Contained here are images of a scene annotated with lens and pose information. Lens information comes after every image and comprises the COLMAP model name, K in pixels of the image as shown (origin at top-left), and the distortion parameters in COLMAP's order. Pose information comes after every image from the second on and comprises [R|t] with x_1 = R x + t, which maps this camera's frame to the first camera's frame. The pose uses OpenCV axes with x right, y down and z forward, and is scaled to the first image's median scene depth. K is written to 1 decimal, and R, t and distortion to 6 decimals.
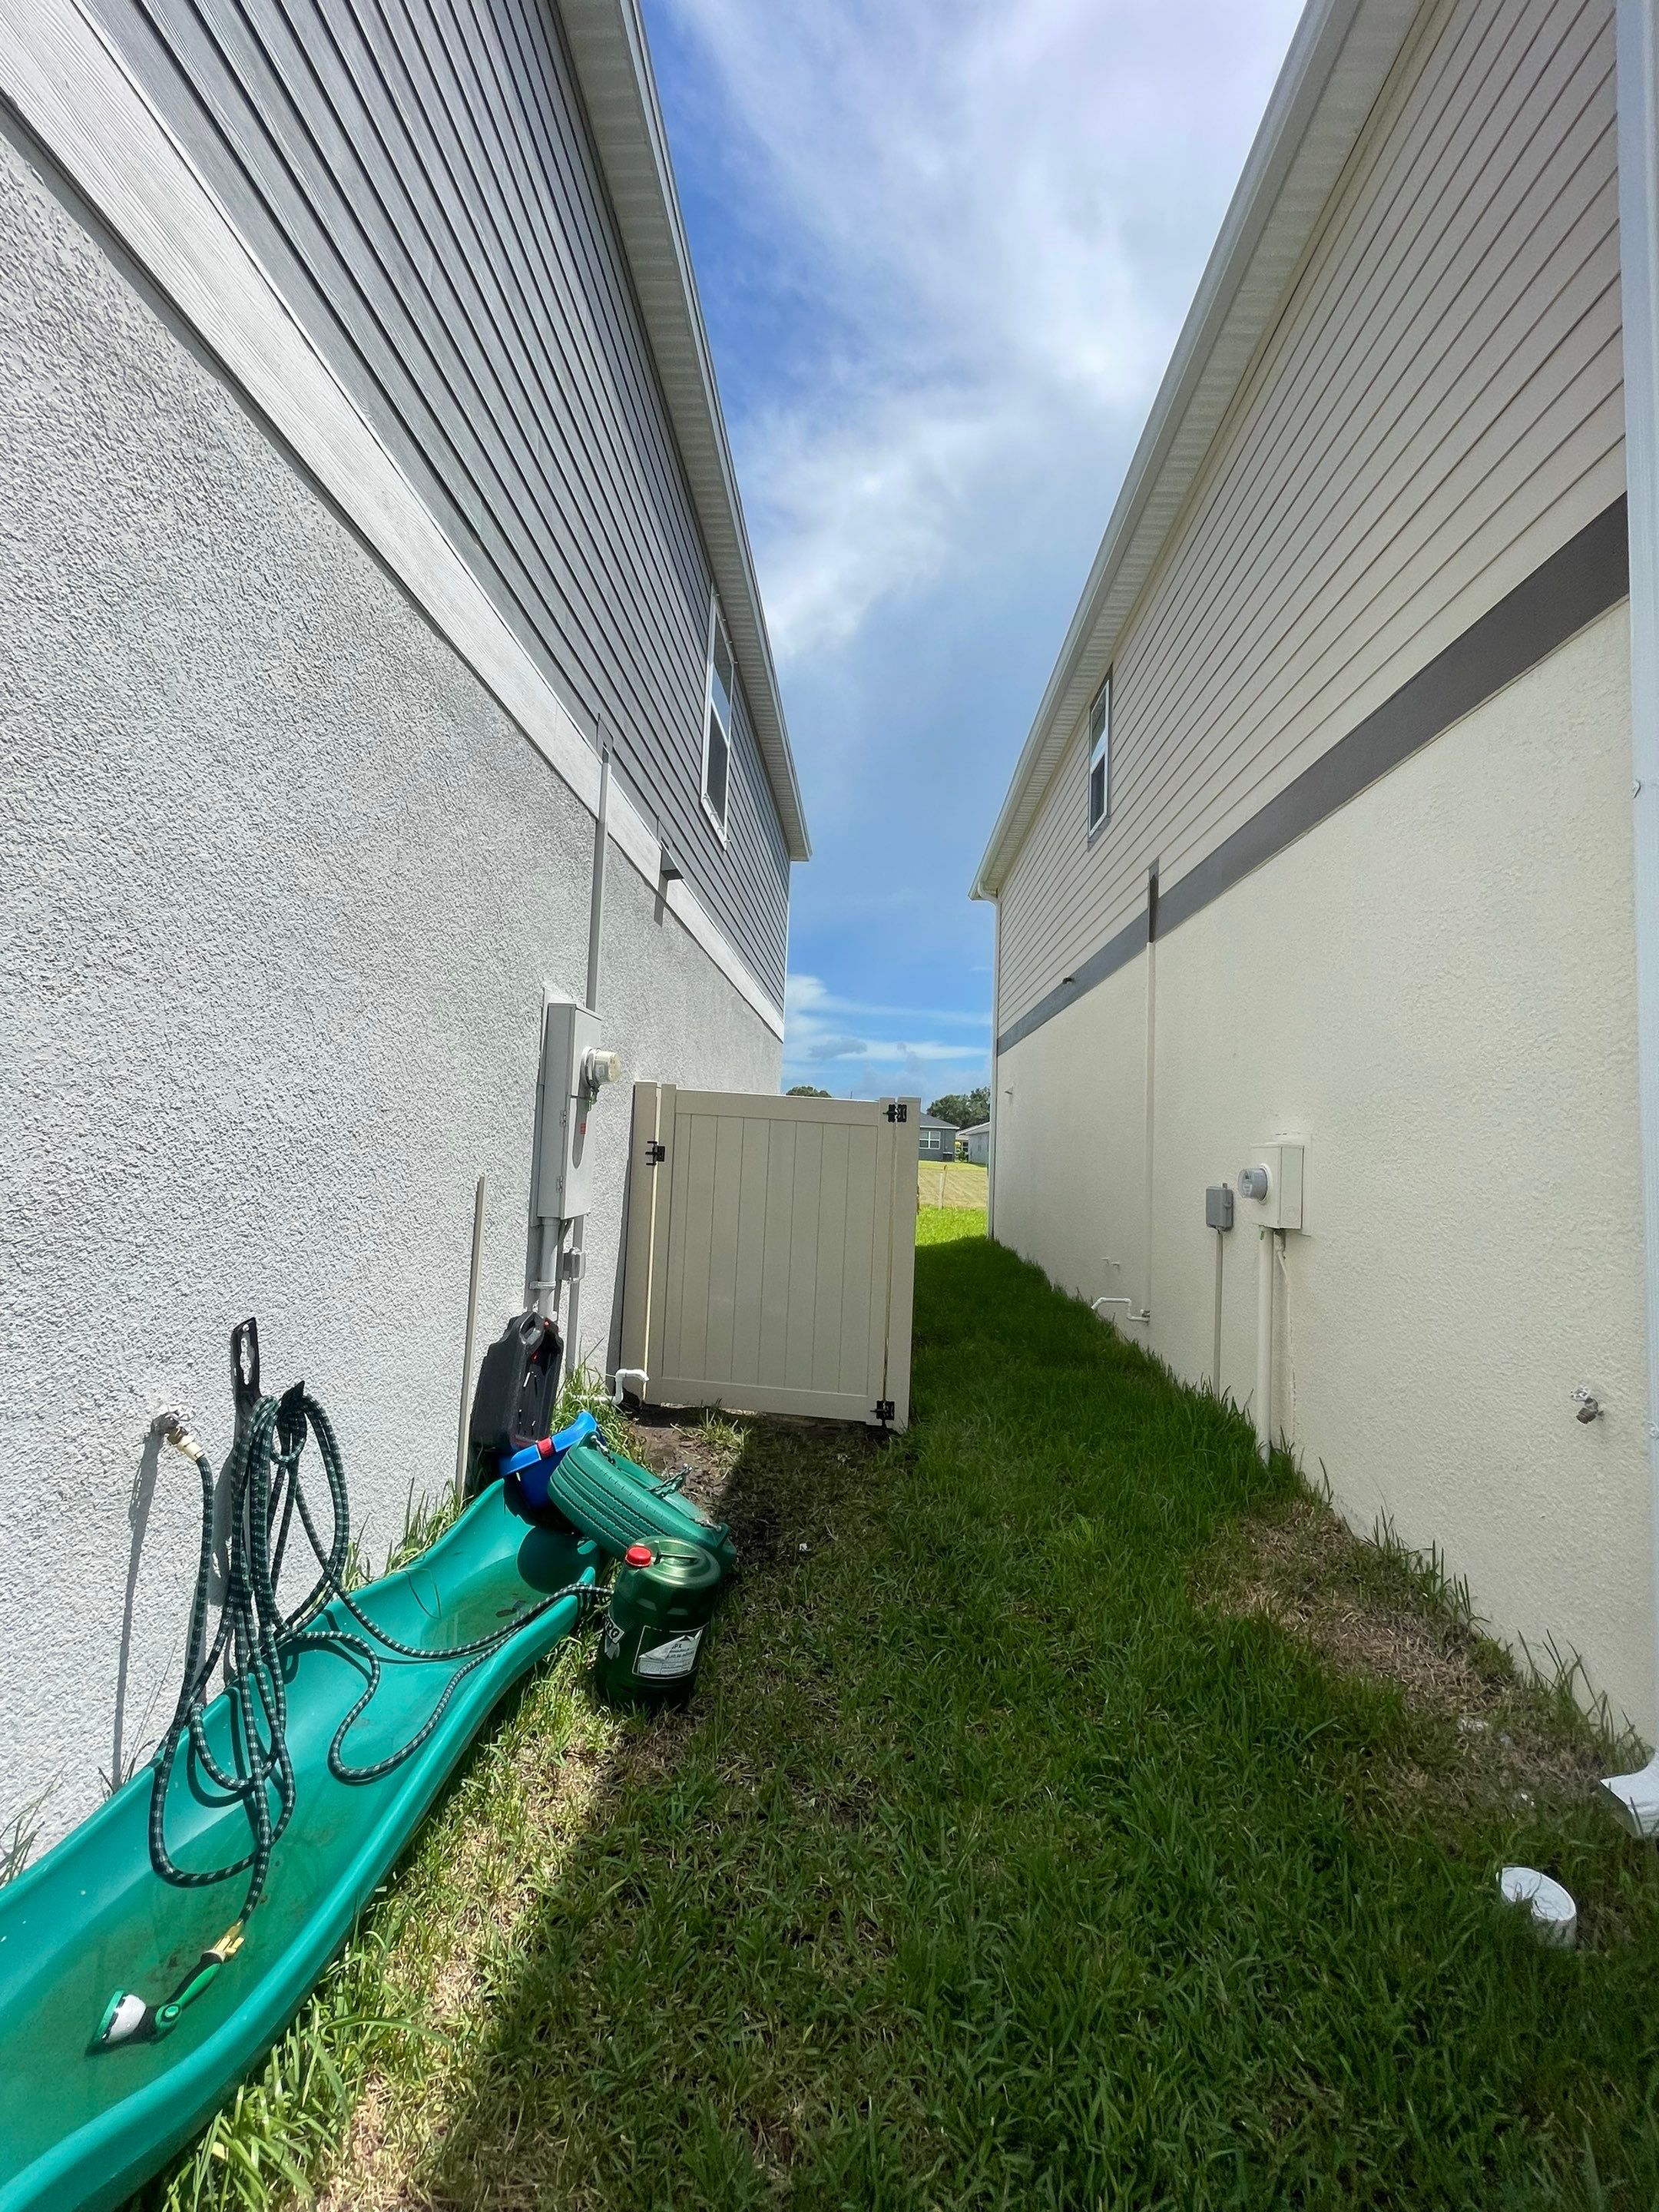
lens RADIAL K [[896.4, 0, 834.2], [0, 896.4, 1101.9], [0, 0, 1]] dist [-0.005374, 0.004228]
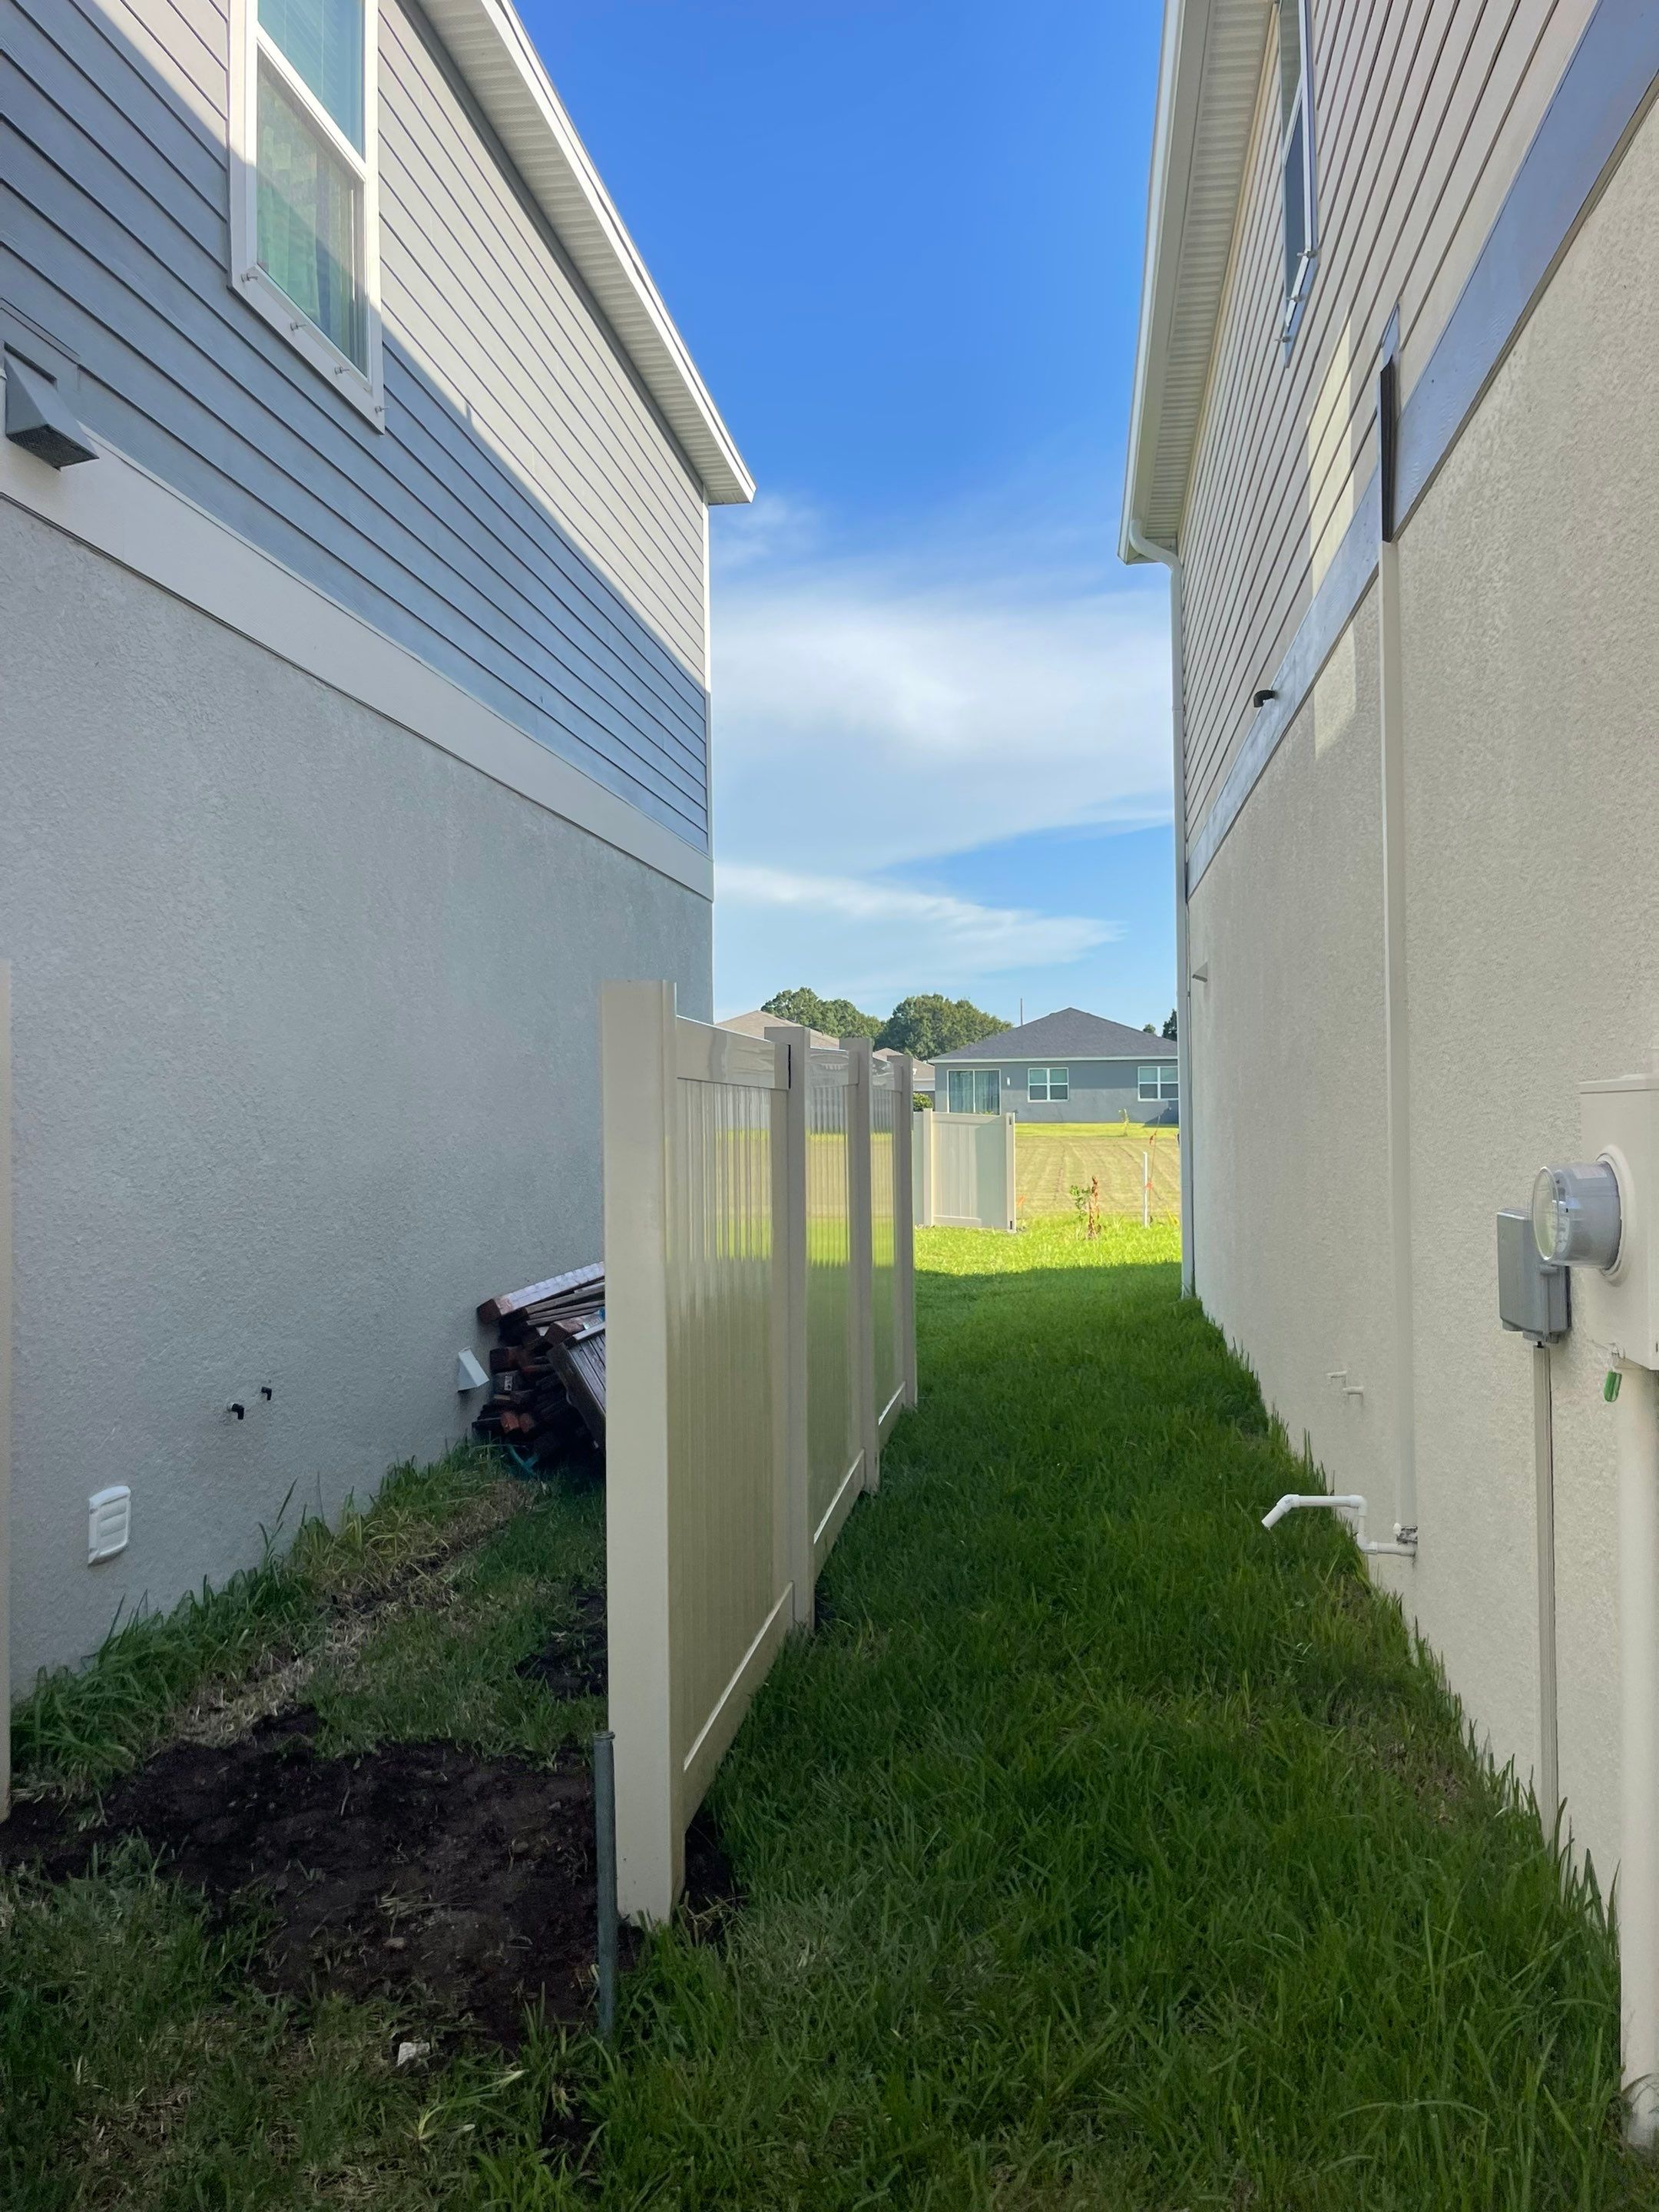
lens RADIAL K [[1678.5, 0, 834.7], [0, 1678.5, 1092.8], [0, 0, 1]] dist [0.052101, -0.067291]
pose [[0.993915, -0.051574, -0.097331, 0.202666], [0.055498, 0.997734, 0.038049, 0.011440], [0.095148, -0.043220, 0.994525, 0.303721]]
